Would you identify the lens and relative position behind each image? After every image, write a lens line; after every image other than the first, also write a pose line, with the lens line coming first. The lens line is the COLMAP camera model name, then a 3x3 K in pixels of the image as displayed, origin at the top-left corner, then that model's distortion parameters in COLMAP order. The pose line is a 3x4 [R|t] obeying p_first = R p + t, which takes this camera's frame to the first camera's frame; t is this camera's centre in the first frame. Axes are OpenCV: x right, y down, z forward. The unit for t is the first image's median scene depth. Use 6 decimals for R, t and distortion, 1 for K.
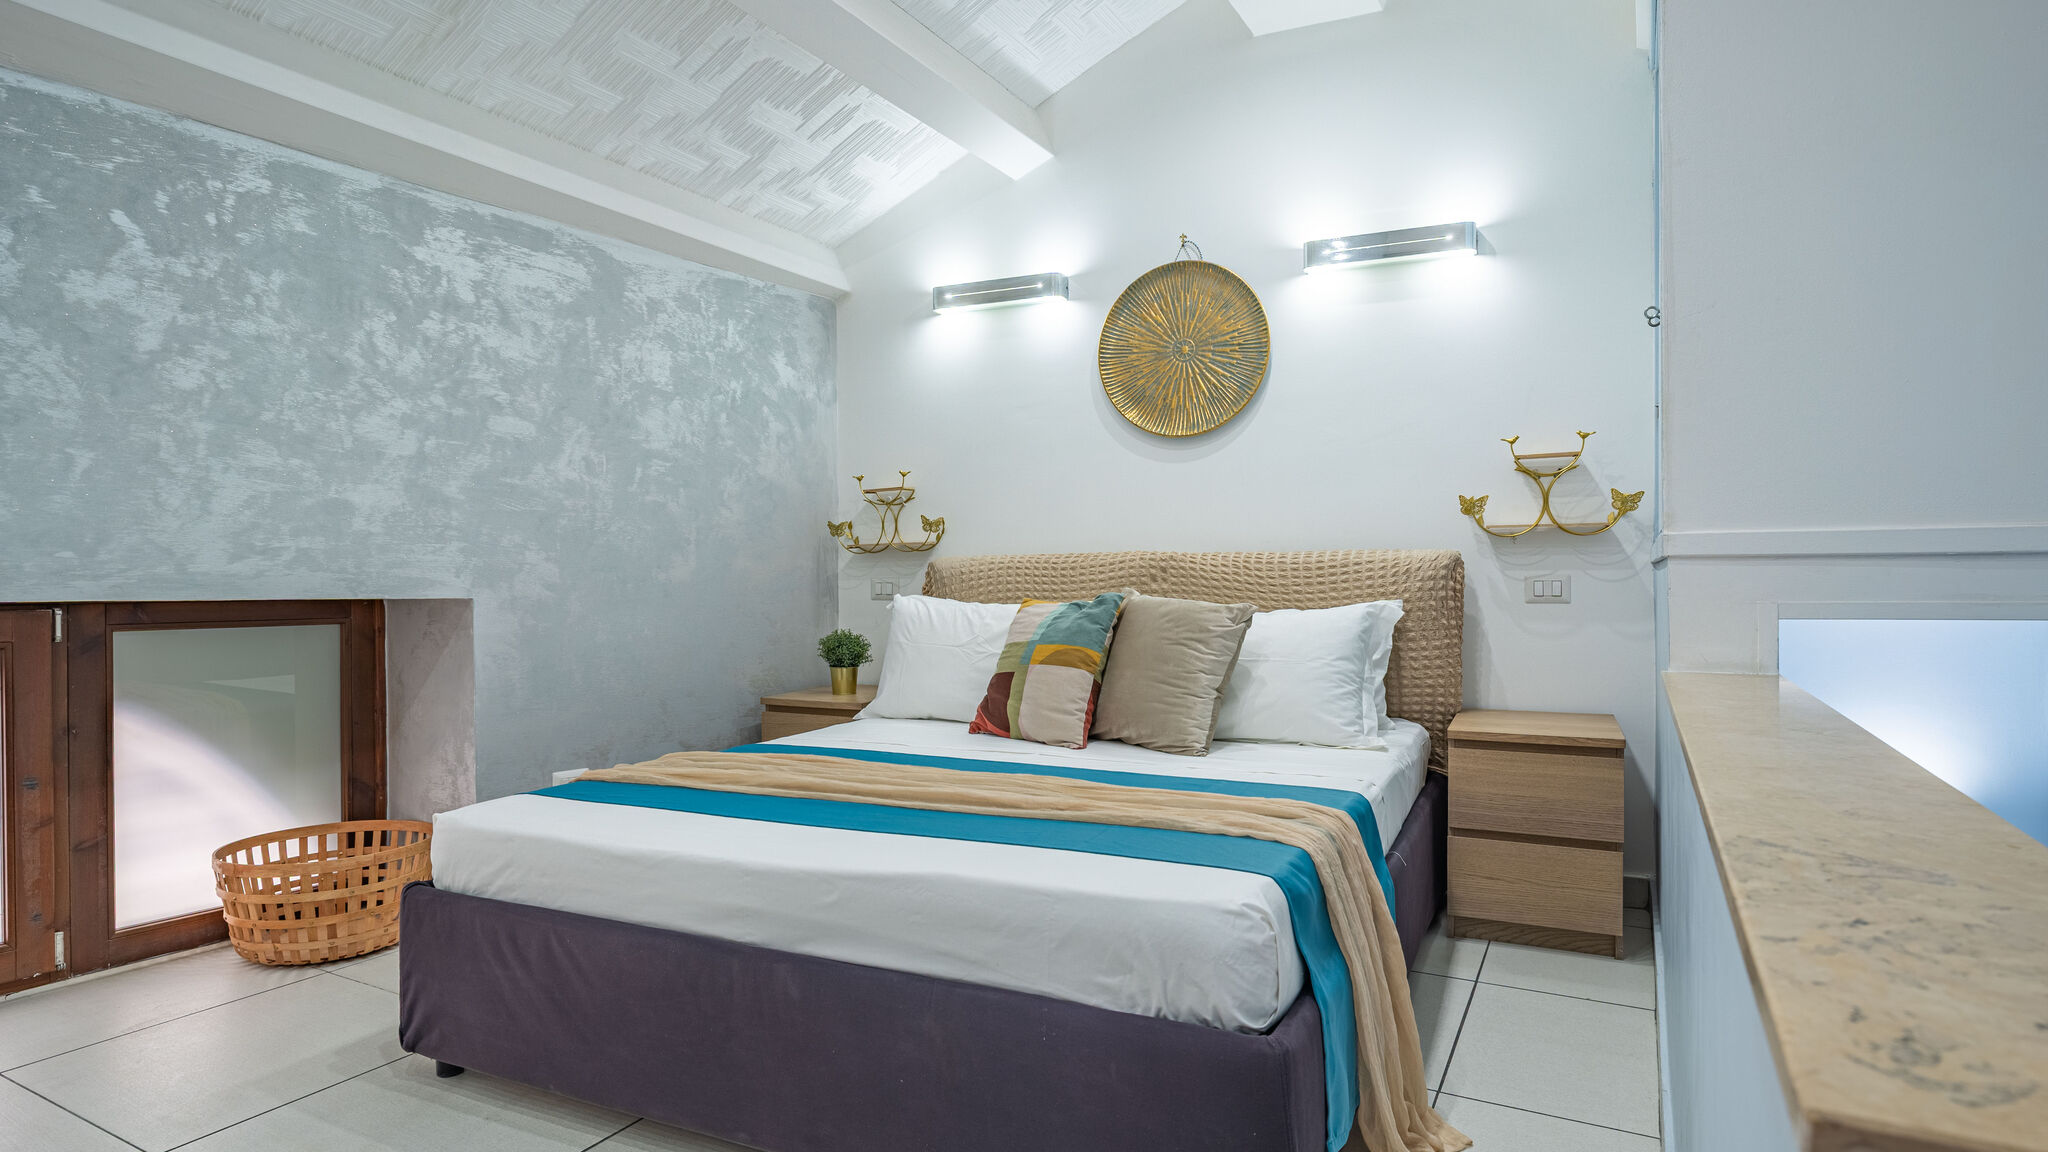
lens RADIAL K [[1070.6, 0, 1033.3], [0, 1070.6, 579.6], [0, 0, 1]] dist [0.000846, 0.001882]
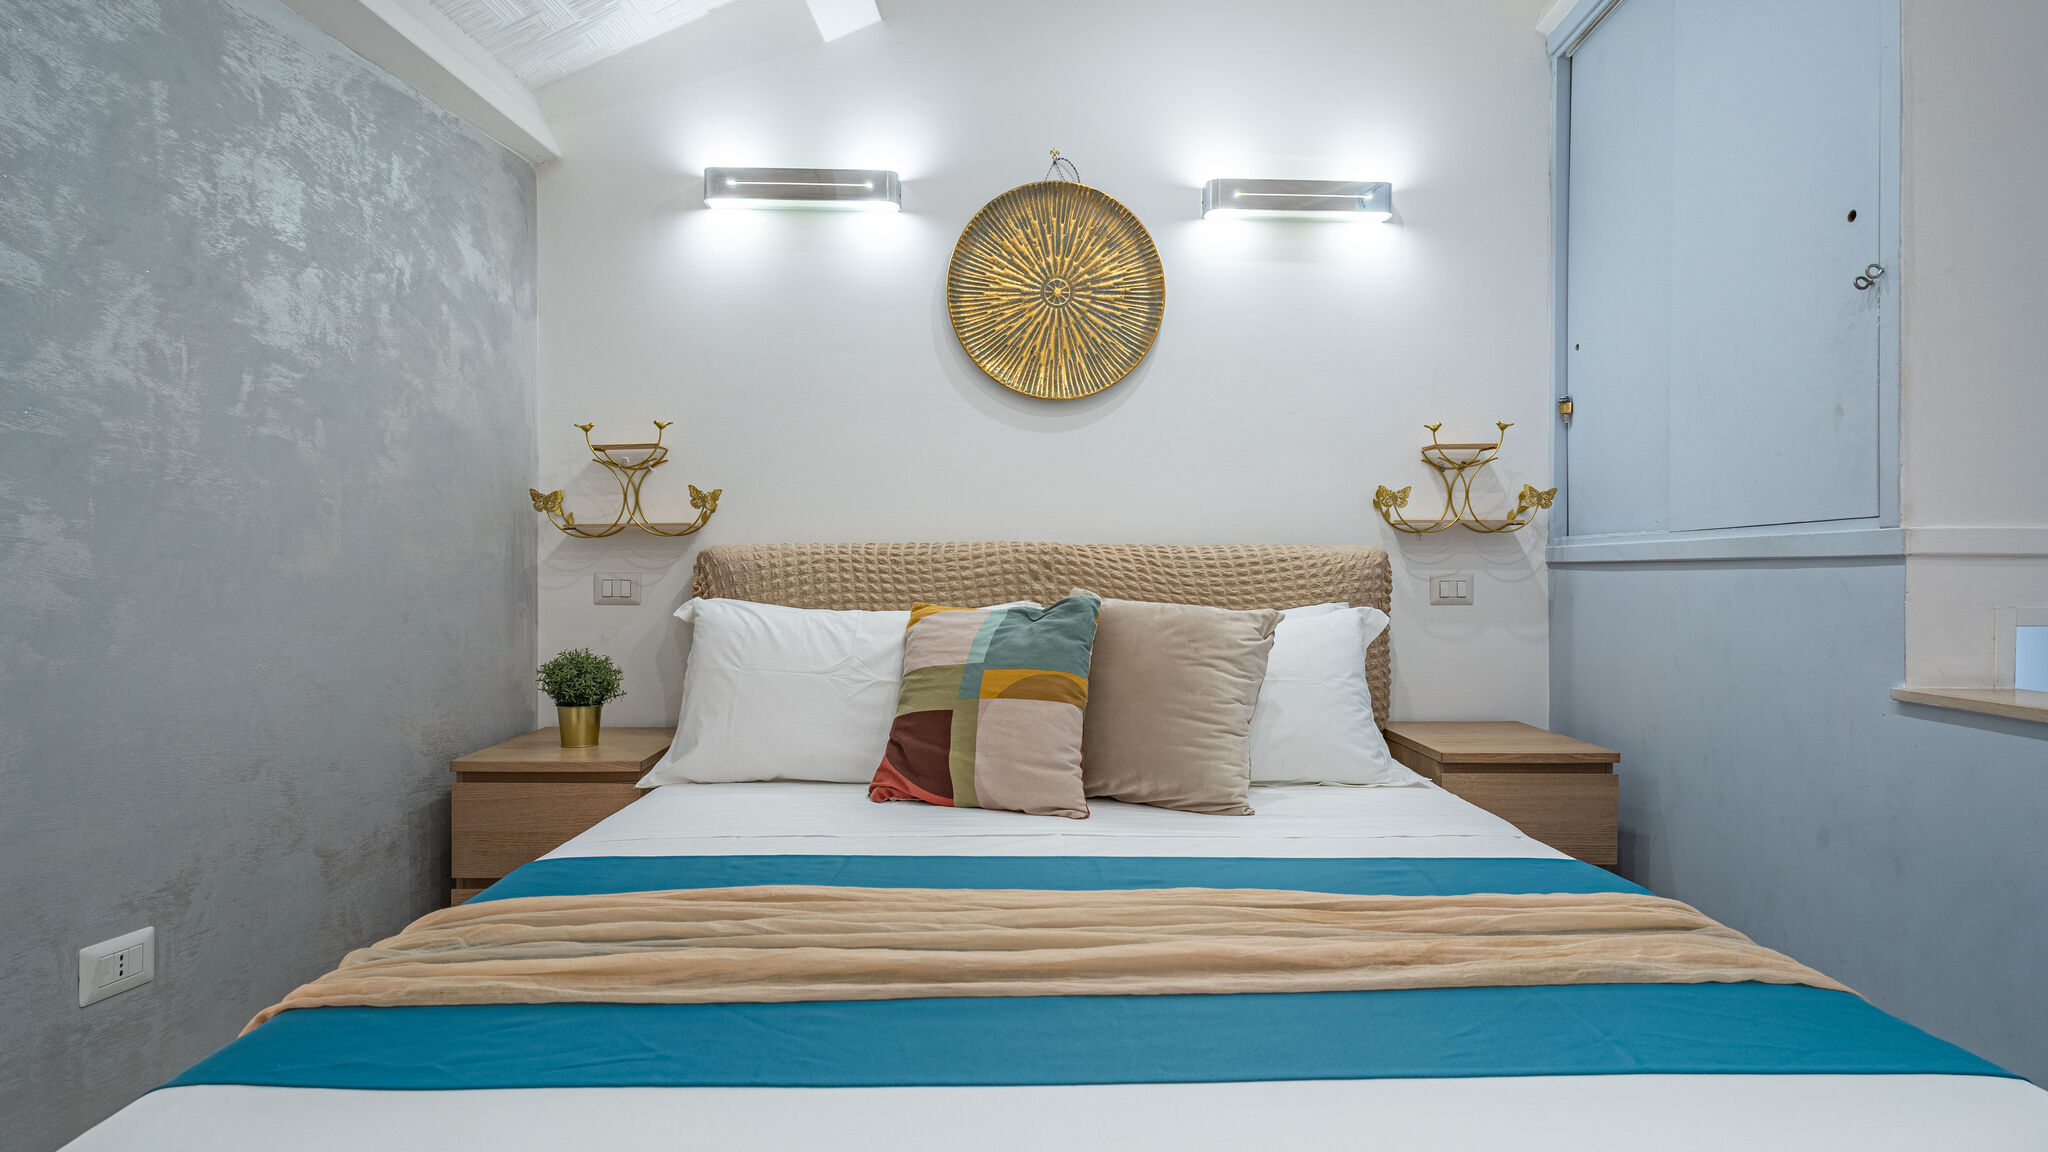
lens RADIAL K [[1044.2, 0, 1027.7], [0, 1044.2, 581.6], [0, 0, 1]] dist [-0.006042, 0.001014]
pose [[0.899543, 0.002842, 0.436823, -0.254568], [-0.004846, 0.999982, 0.003472, 0.000425], [-0.436805, -0.005240, 0.899541, 0.349832]]
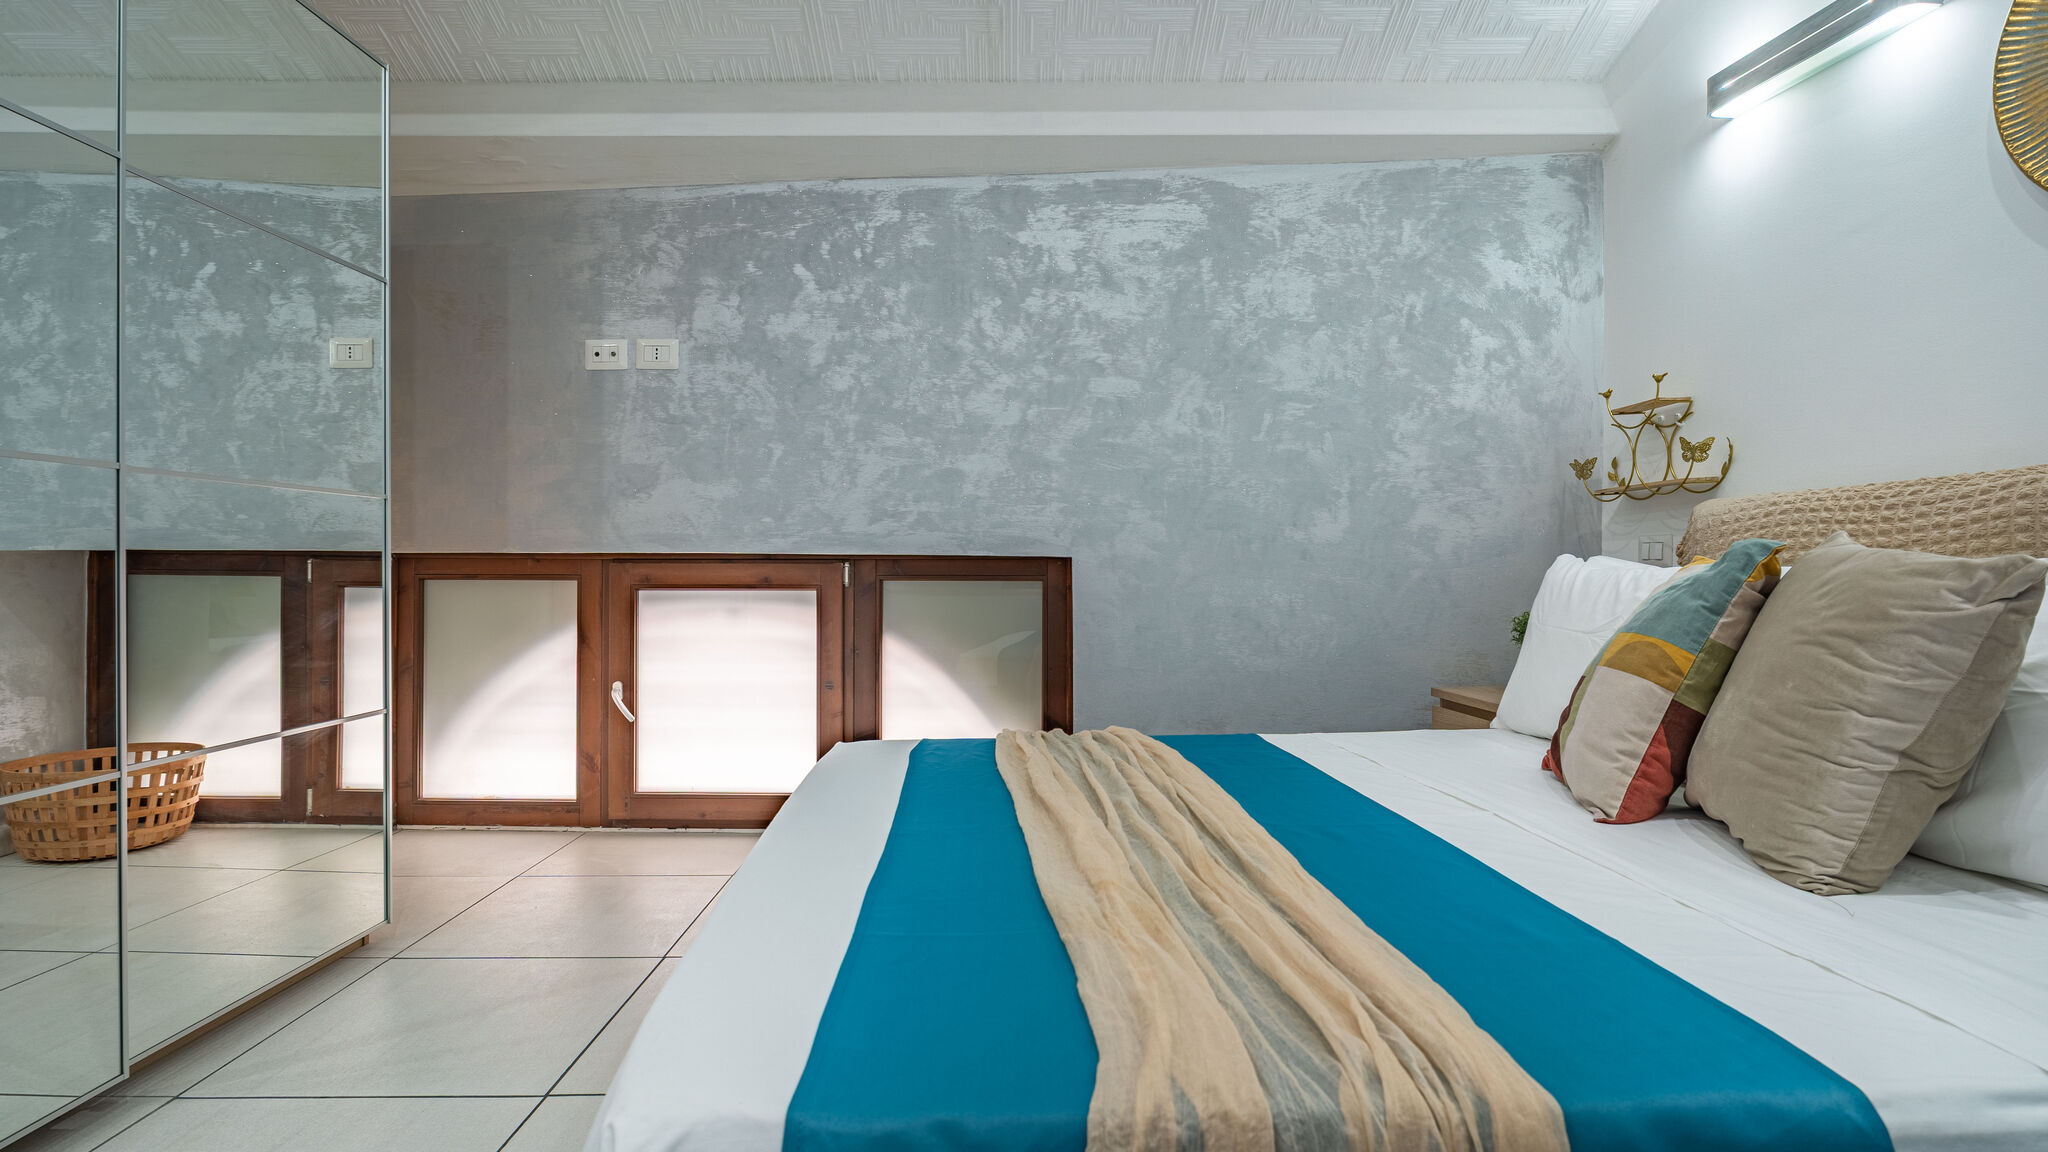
lens RADIAL K [[1044.2, 0, 1027.7], [0, 1044.2, 581.6], [0, 0, 1]] dist [-0.006042, 0.001014]
pose [[0.505573, 0.015813, -0.862639, 0.305337], [-0.002196, 0.999852, 0.017041, 0.022843], [0.862781, -0.006721, 0.505533, 0.411748]]
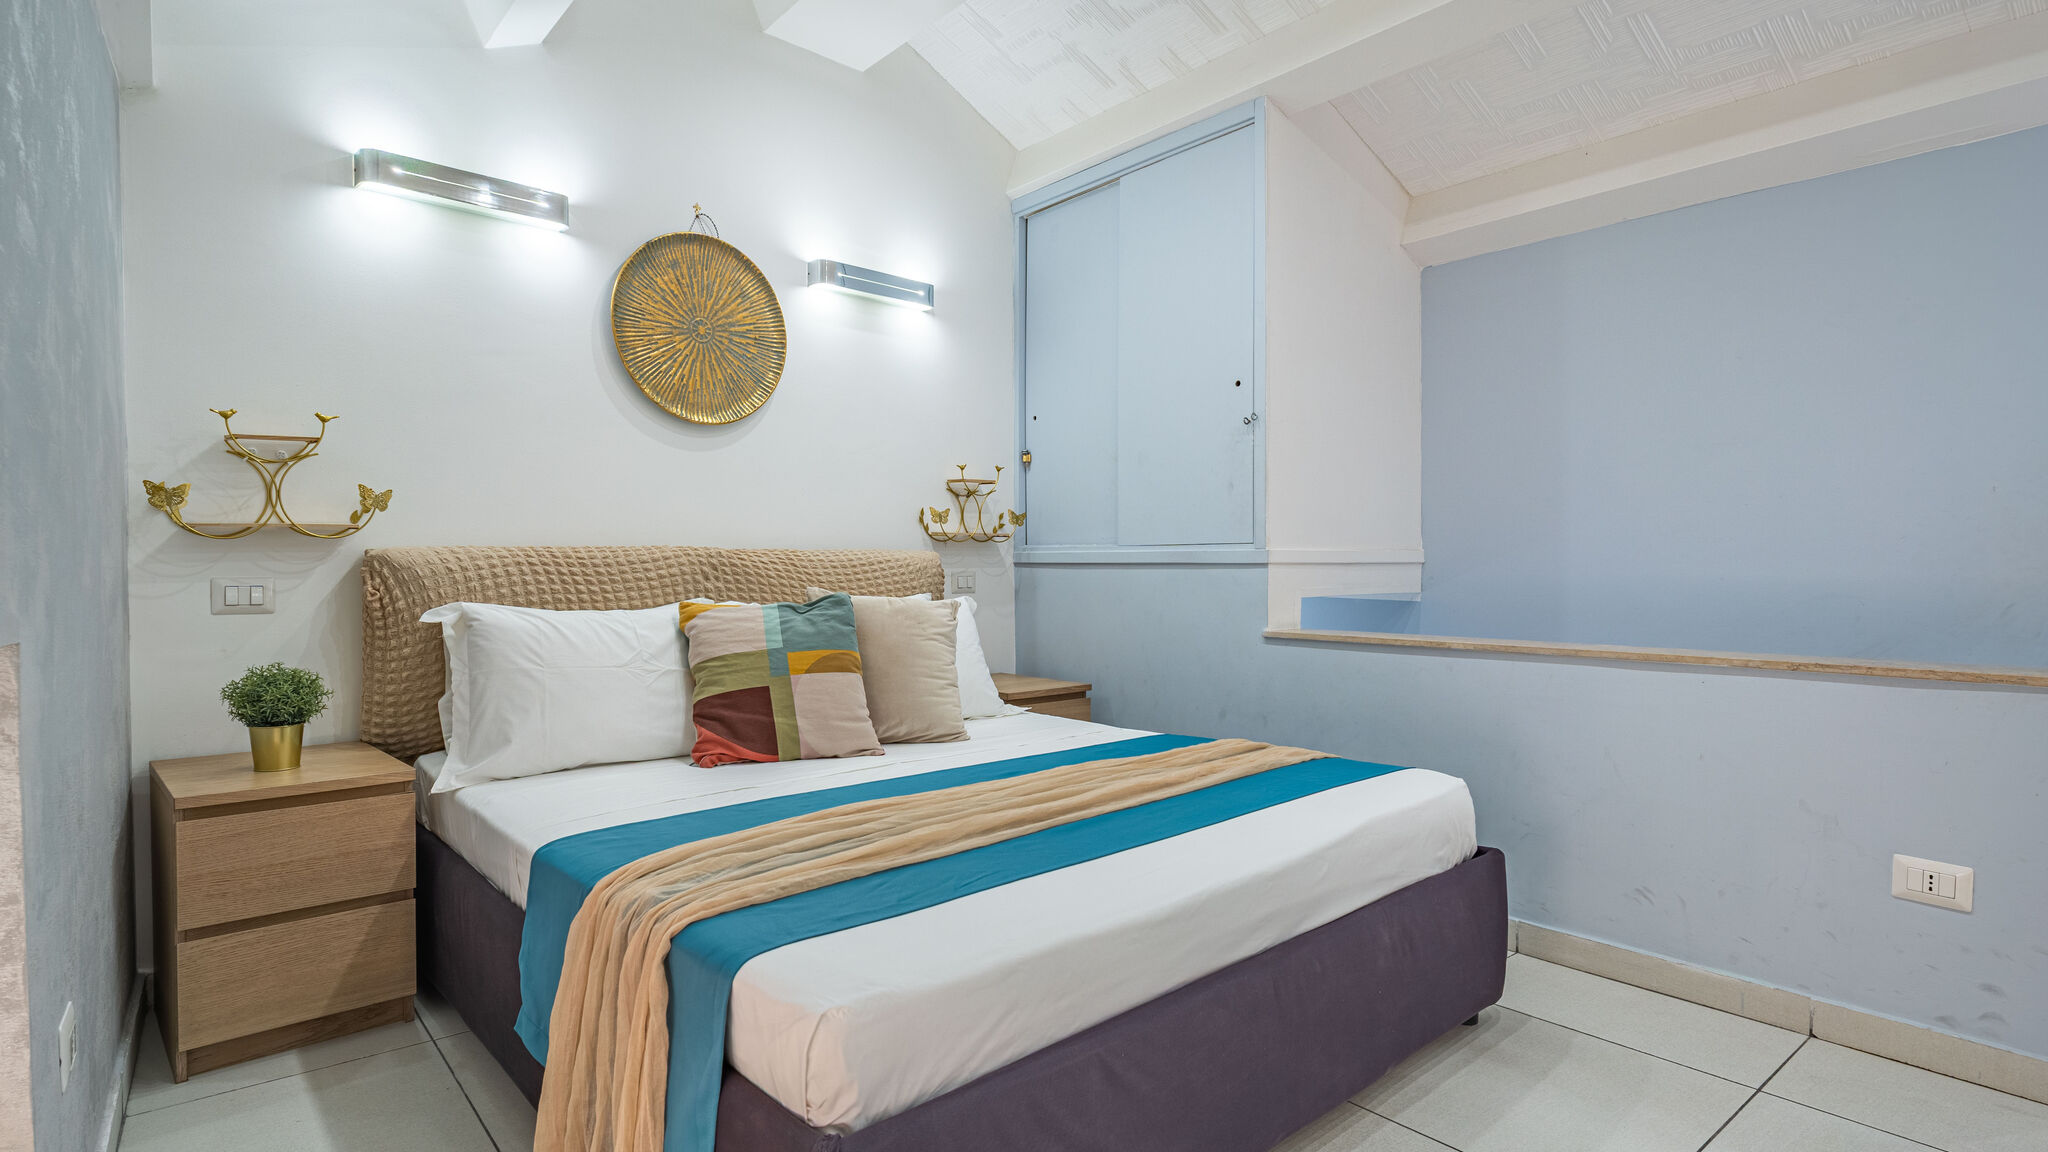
lens RADIAL K [[1038.3, 0, 1021.0], [0, 1038.3, 583.5], [0, 0, 1]] dist [-0.010986, 0.001251]
pose [[0.380014, -0.014570, 0.924866, -0.679562], [0.000790, 0.999881, 0.015427, -0.009514], [-0.924981, -0.005131, 0.379980, 0.462030]]
